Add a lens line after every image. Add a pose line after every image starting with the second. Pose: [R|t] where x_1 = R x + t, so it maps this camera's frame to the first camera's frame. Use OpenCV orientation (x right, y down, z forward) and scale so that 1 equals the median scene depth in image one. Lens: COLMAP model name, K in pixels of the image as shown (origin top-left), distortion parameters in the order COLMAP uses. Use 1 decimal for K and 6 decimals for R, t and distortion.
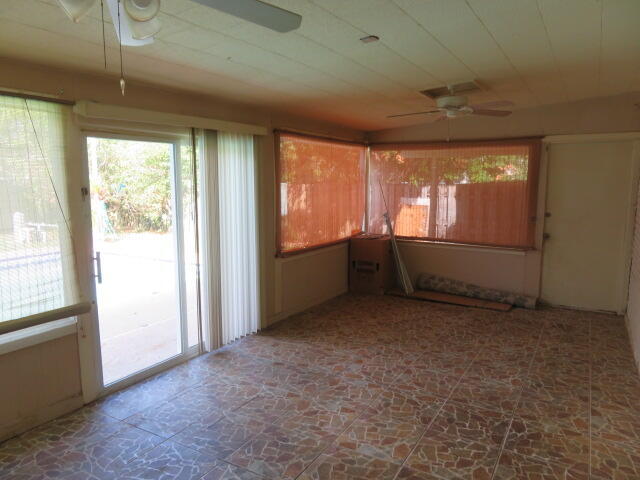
lens RADIAL K [[455.8, 0, 320.0], [0, 455.8, 240.0], [0, 0, 1]] dist [-0.004073, 0.000350]
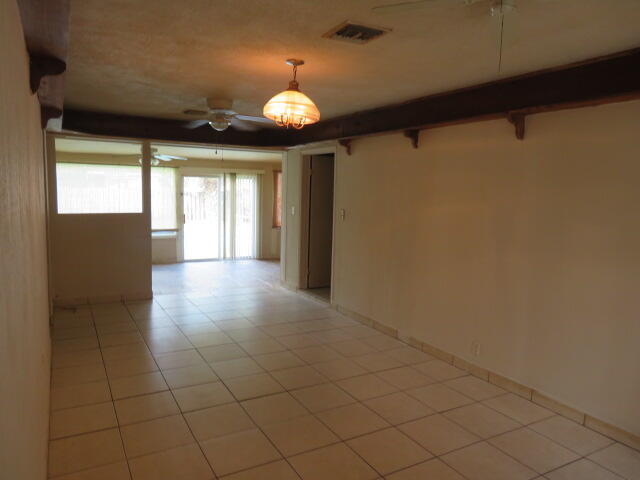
lens RADIAL K [[455.8, 0, 320.0], [0, 455.8, 240.0], [0, 0, 1]] dist [-0.004073, 0.000350]
pose [[0.863966, 0.080453, -0.497081, 1.943456], [-0.096610, 0.995299, -0.006825, 0.142652], [0.494195, 0.053919, 0.867678, -1.285874]]
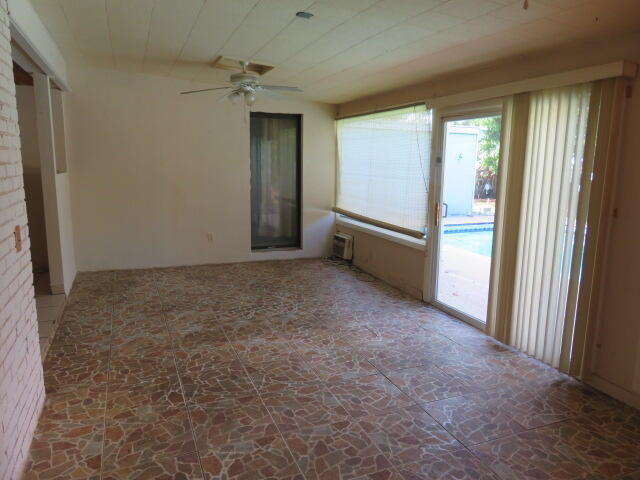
lens RADIAL K [[455.8, 0, 320.0], [0, 455.8, 240.0], [0, 0, 1]] dist [-0.004073, 0.000350]
pose [[-0.594008, 0.131914, -0.793570, 0.914948], [-0.123394, 0.959850, 0.251918, -0.184133], [0.794940, 0.247563, -0.553881, 1.587156]]
